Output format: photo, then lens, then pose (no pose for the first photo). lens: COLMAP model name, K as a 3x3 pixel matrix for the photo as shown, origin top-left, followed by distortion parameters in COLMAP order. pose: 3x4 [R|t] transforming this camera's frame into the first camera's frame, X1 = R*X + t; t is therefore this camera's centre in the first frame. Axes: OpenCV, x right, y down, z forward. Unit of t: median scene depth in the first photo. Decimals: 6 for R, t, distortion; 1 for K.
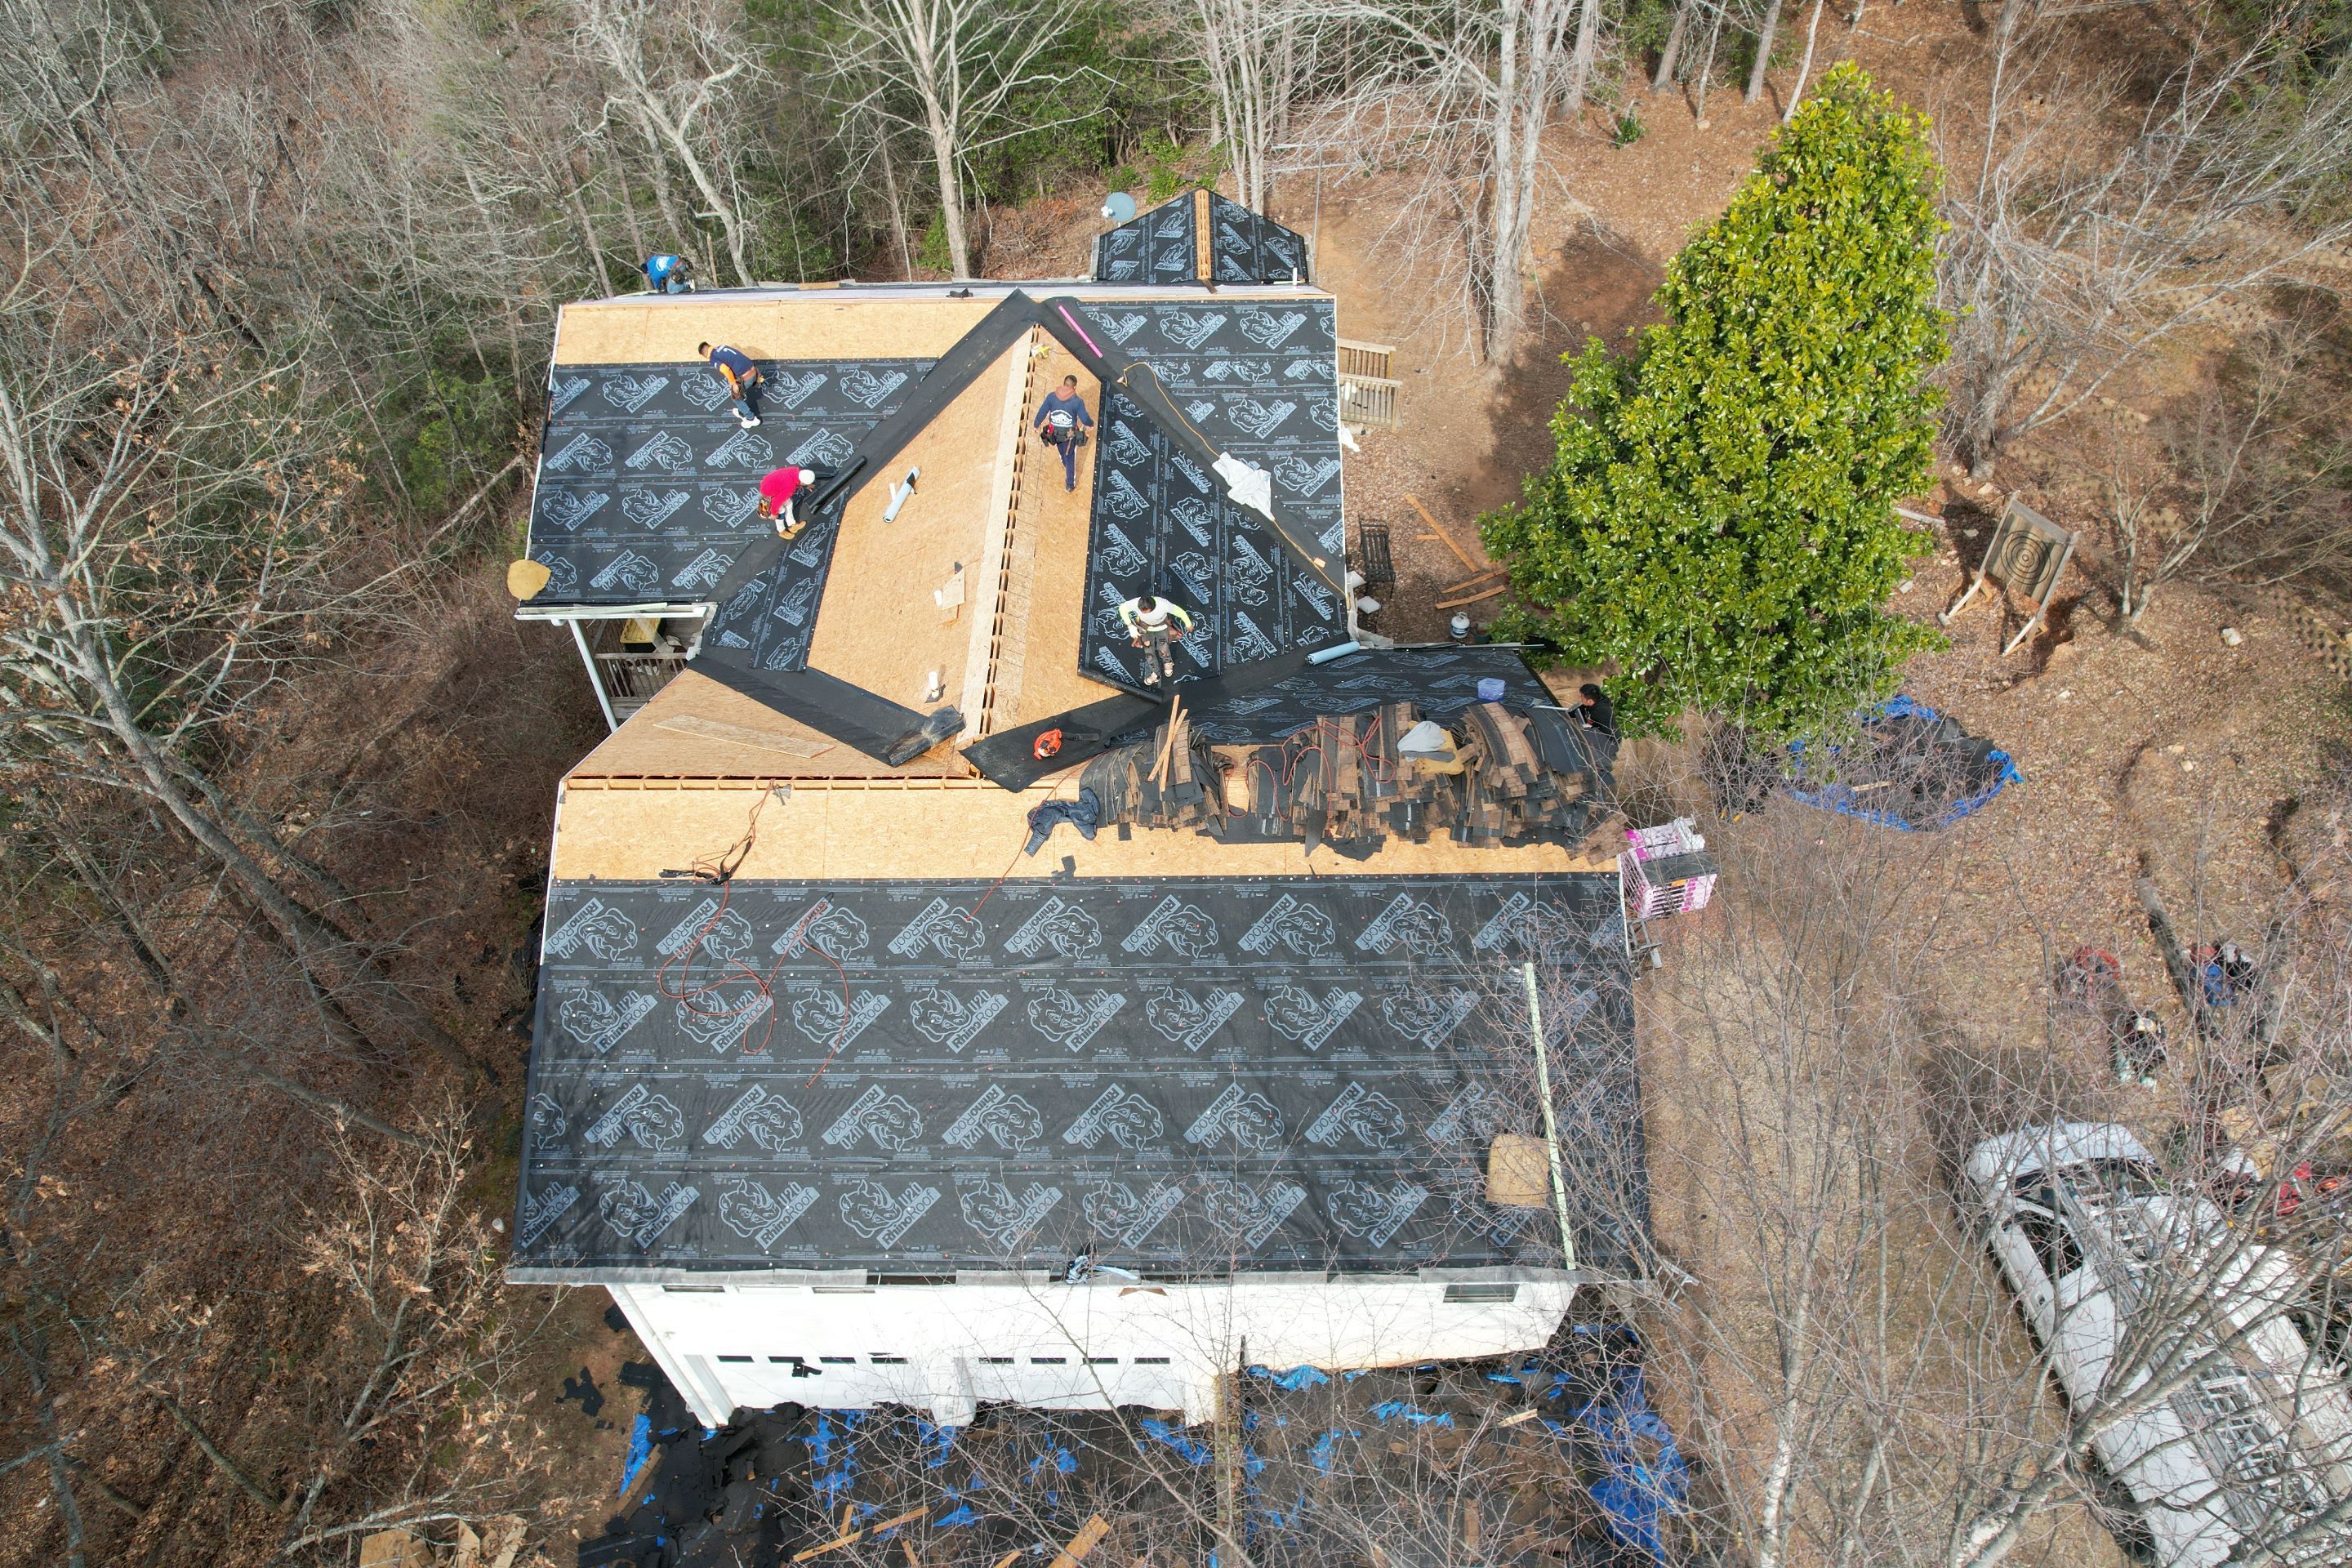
lens RADIAL K [[1503.9, 0, 1176.0], [0, 1503.9, 784.0], [0, 0, 1]] dist [-0.054615, 0.038967]
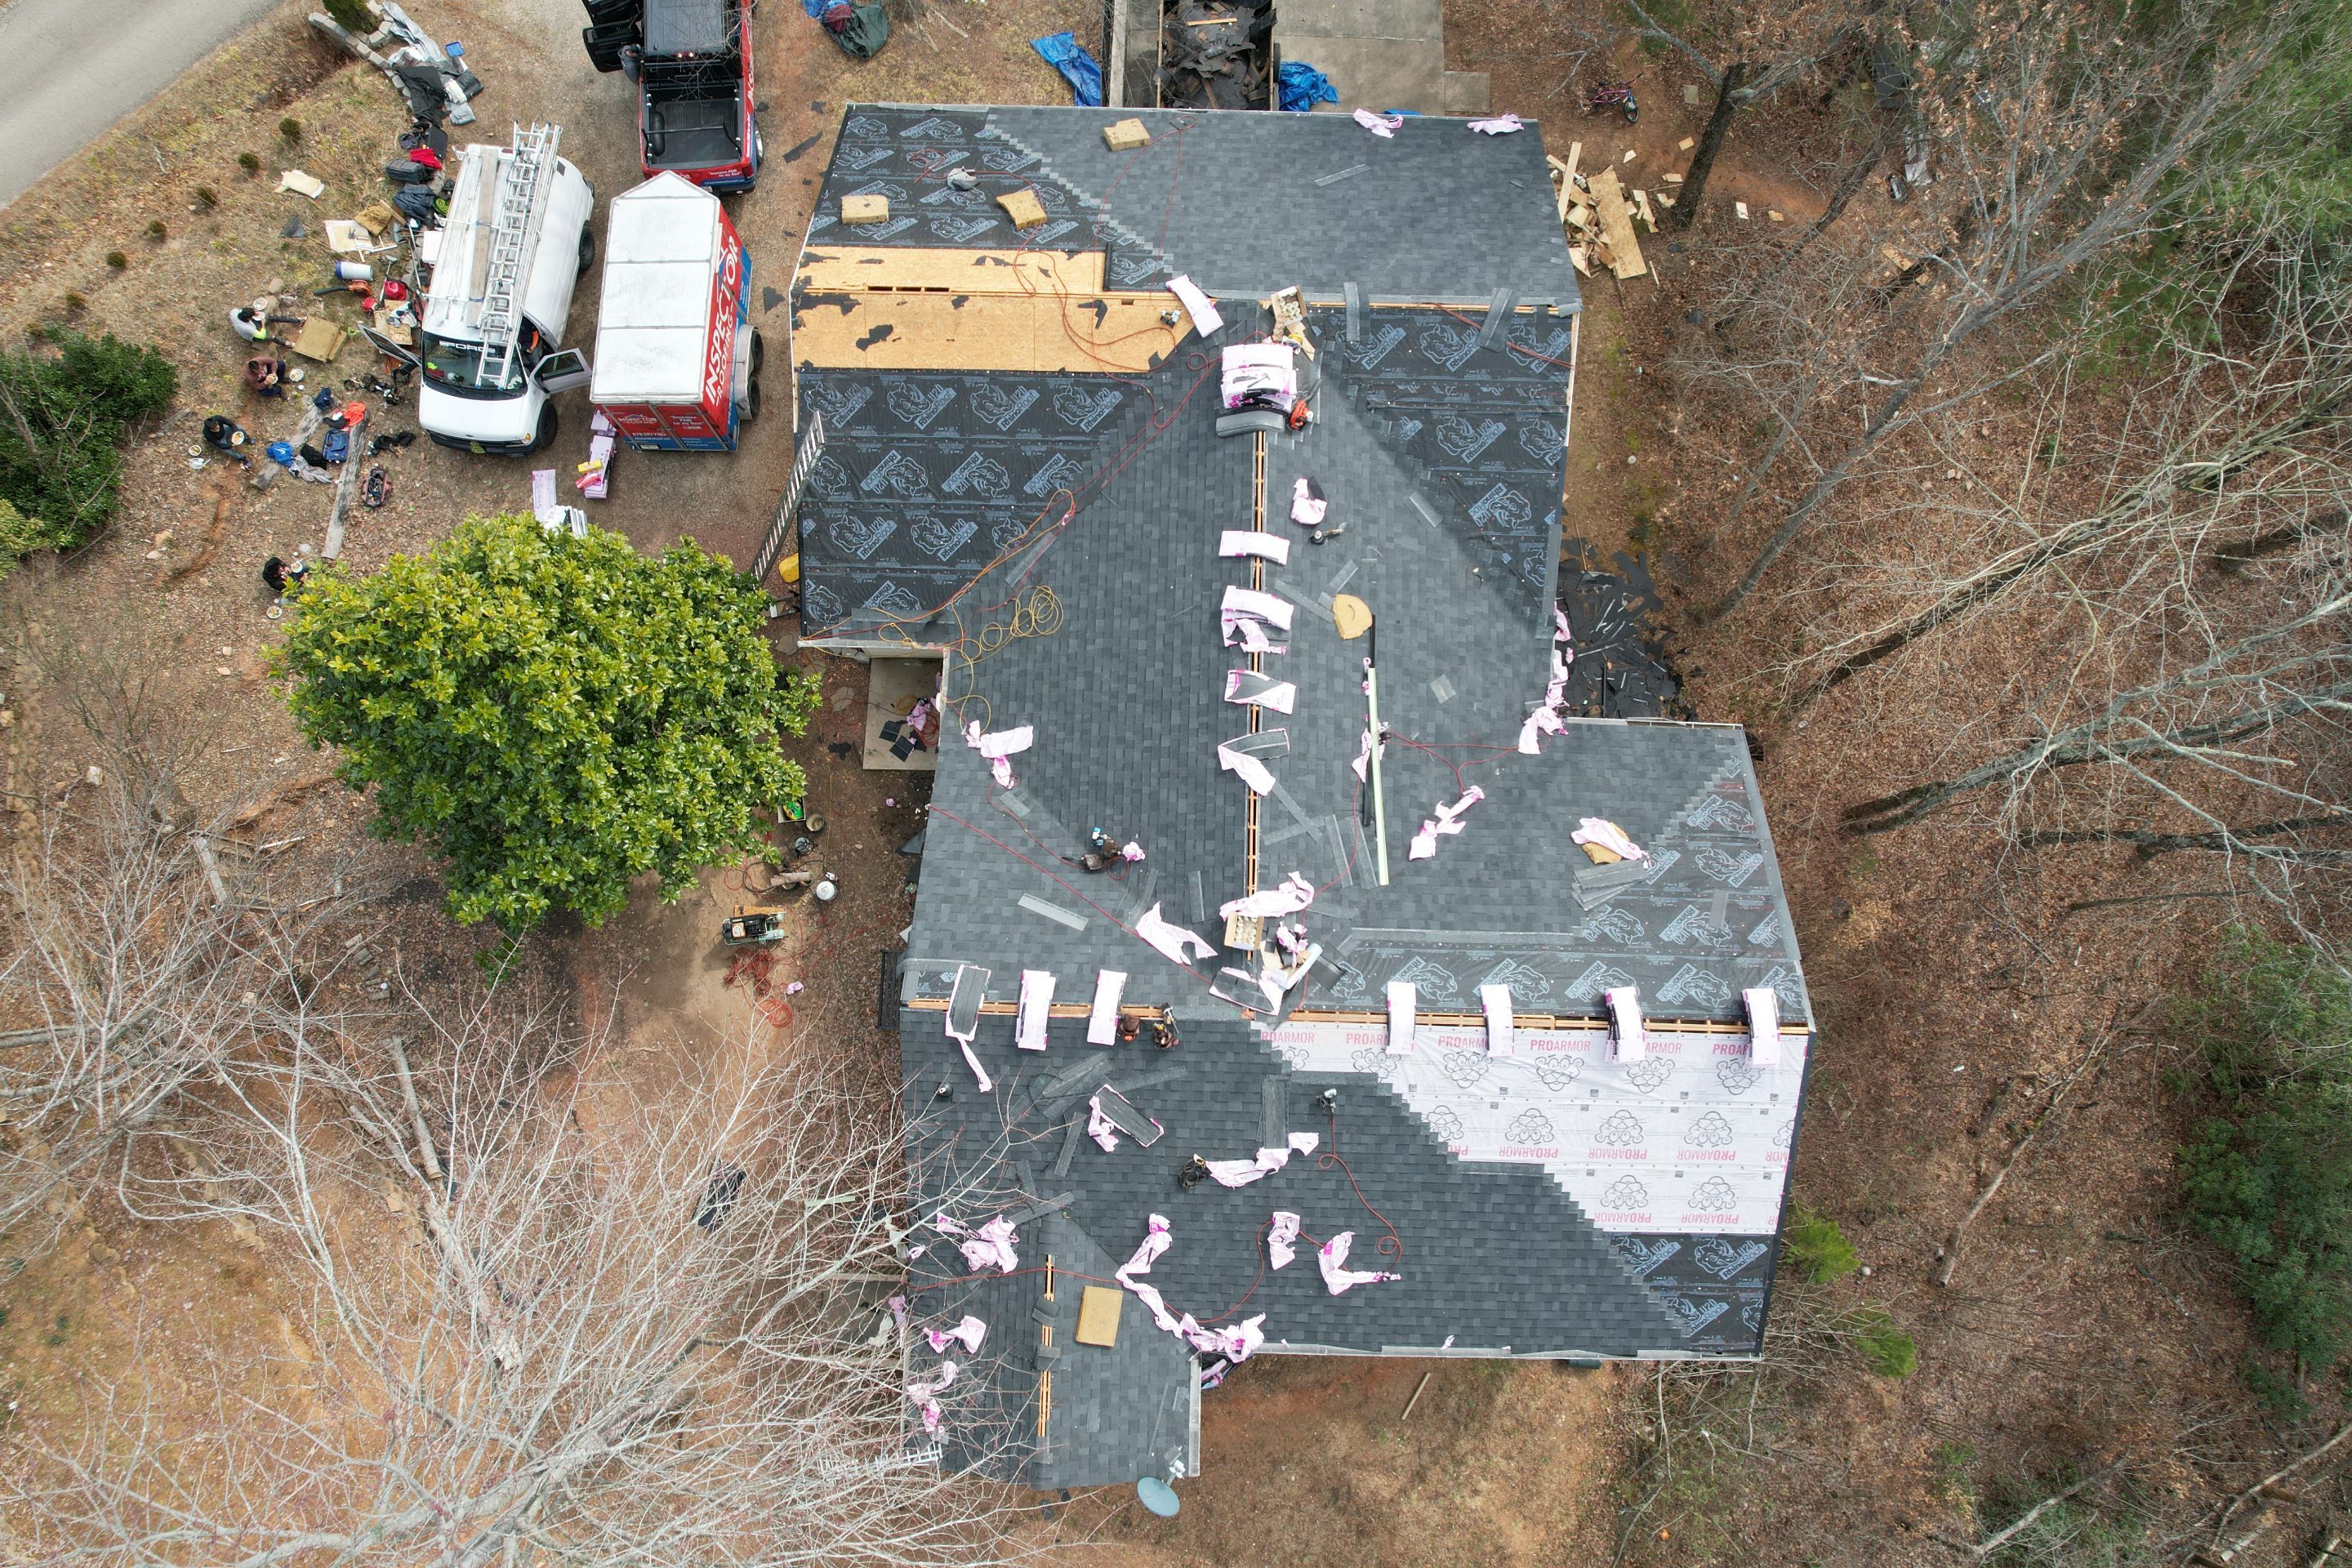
lens RADIAL K [[1503.9, 0, 1176.0], [0, 1503.9, 784.0], [0, 0, 1]] dist [-0.054615, 0.038967]
pose [[-0.999559, -0.024257, 0.017158, -0.066294], [0.028314, -0.602590, 0.797548, -1.000281], [-0.009007, 0.797682, 0.603011, 0.409731]]
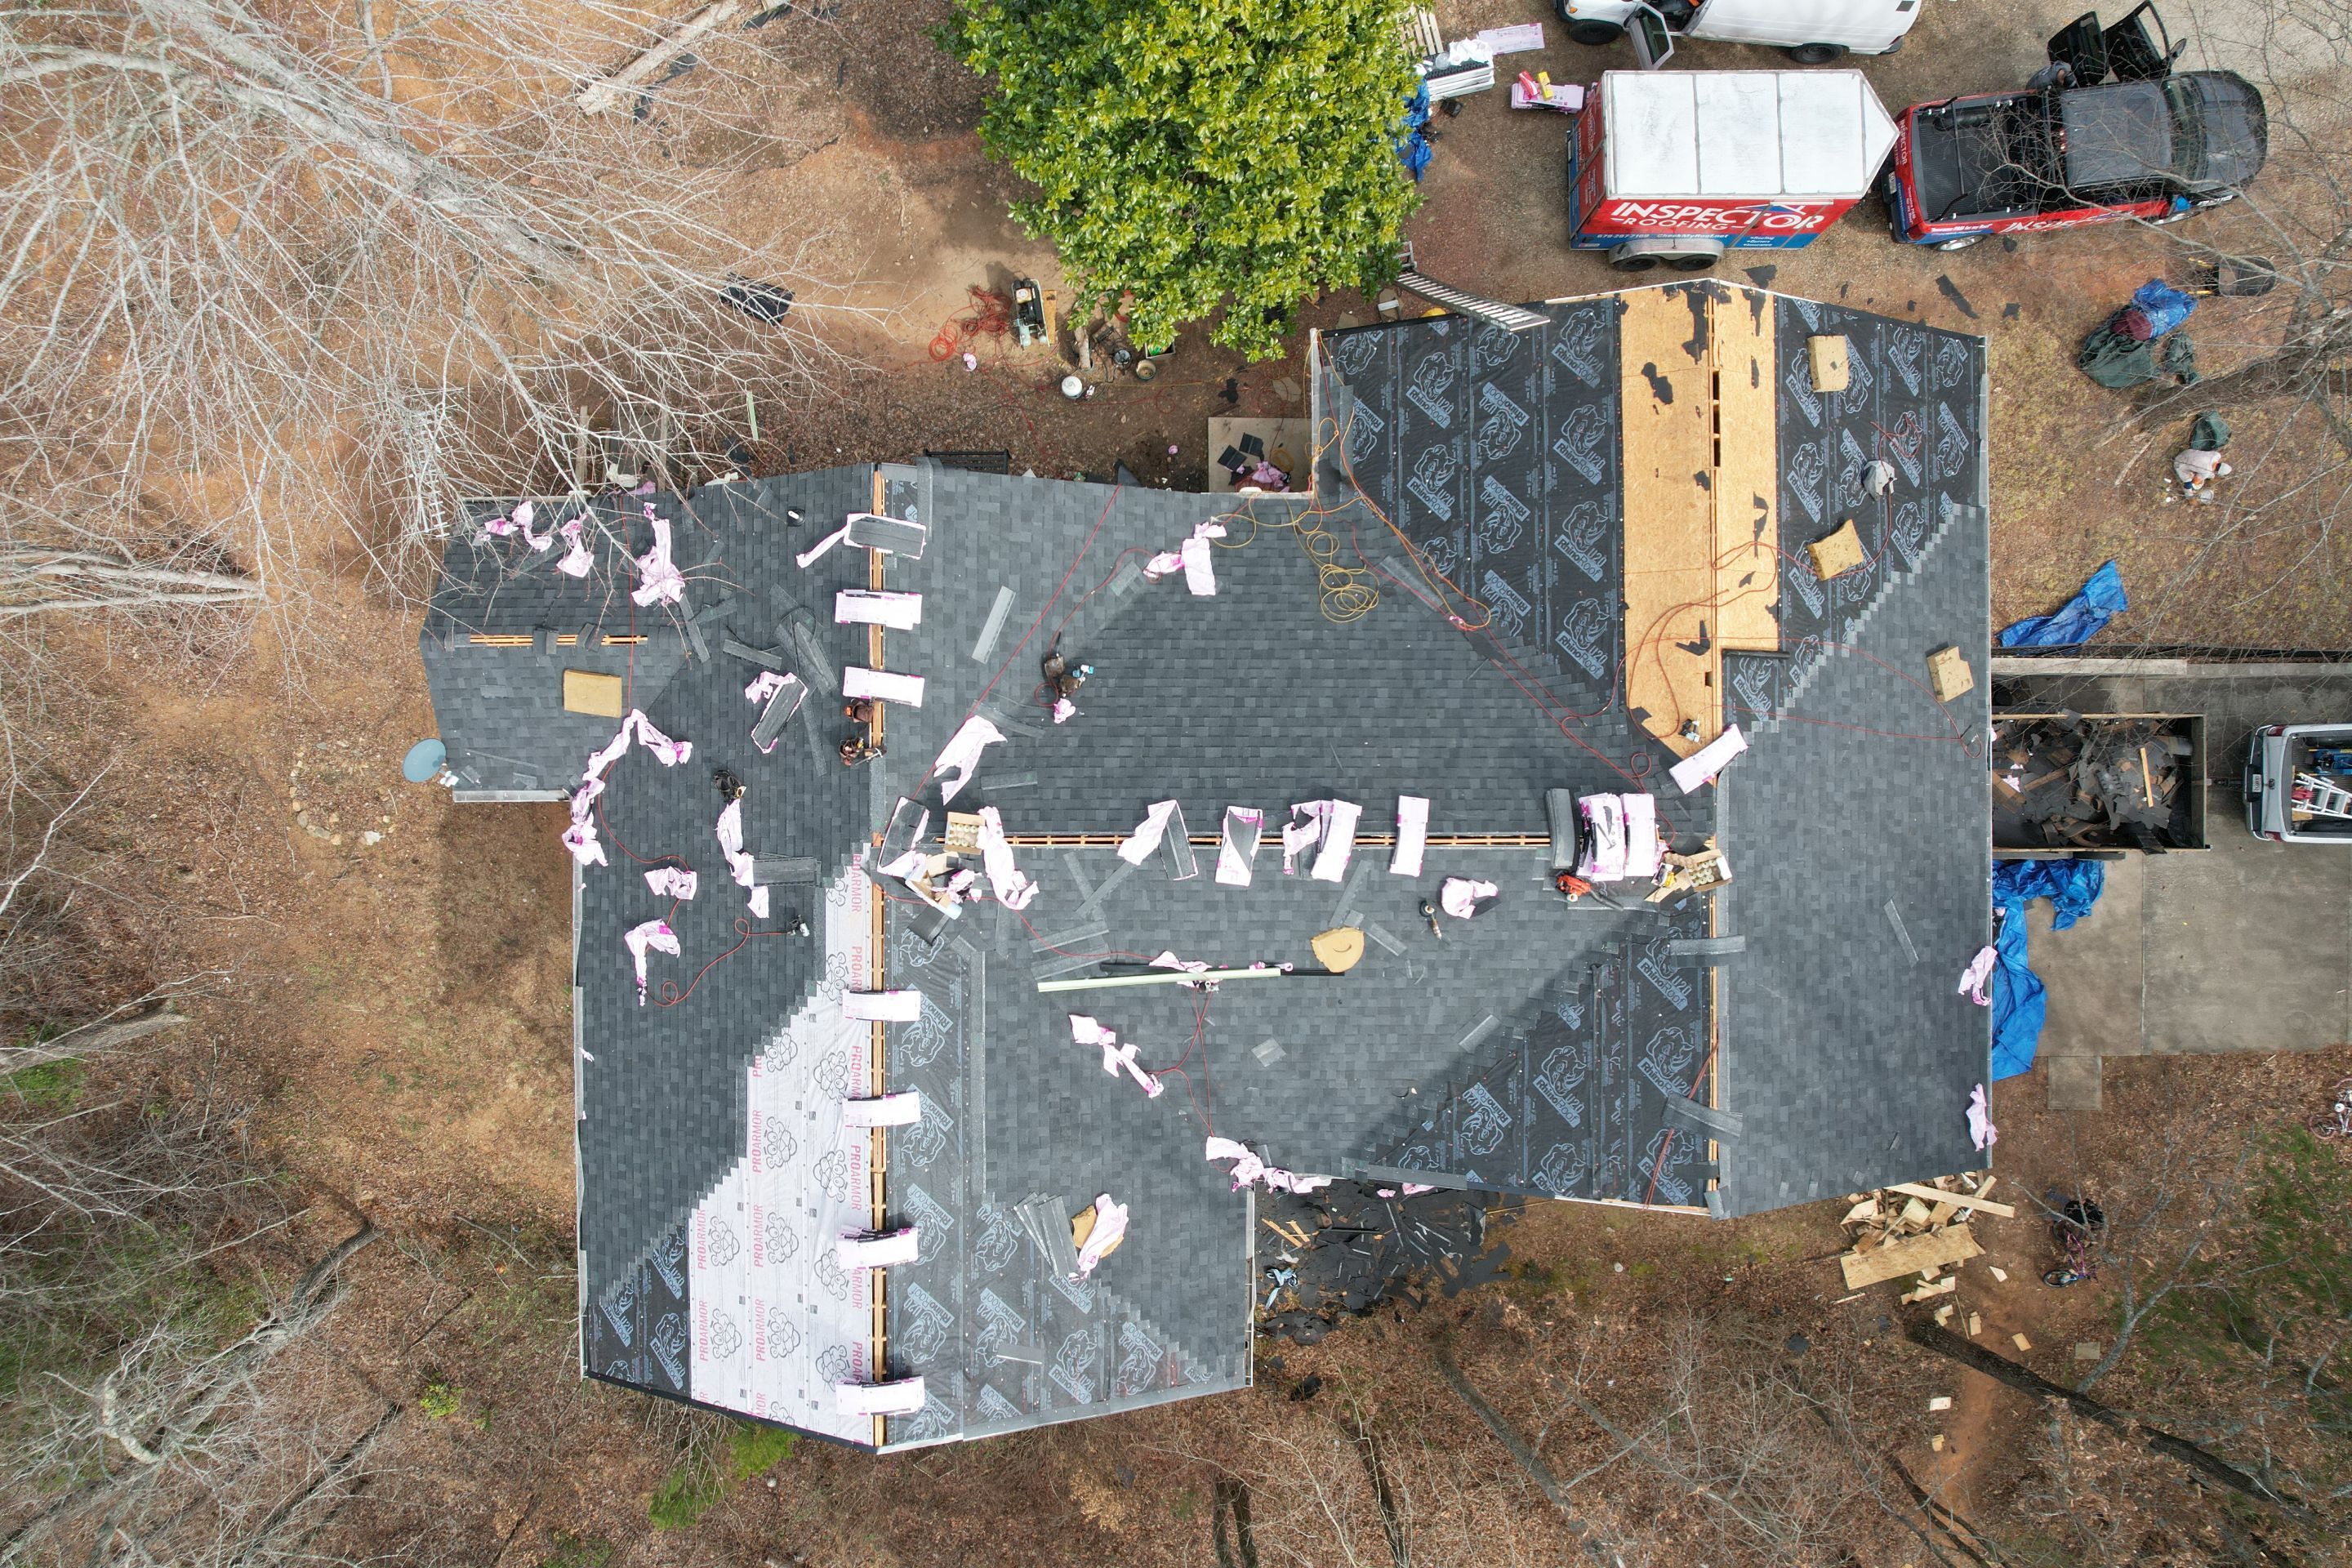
lens RADIAL K [[1500.5, 0, 1176.0], [0, 1500.5, 784.0], [0, 0, 1]] dist [-0.067045, 0.059865]
pose [[-0.002666, -0.999851, 0.017069, -0.081500], [0.741603, 0.009474, 0.670772, -0.792275], [-0.670833, 0.014447, 0.741467, 0.336174]]
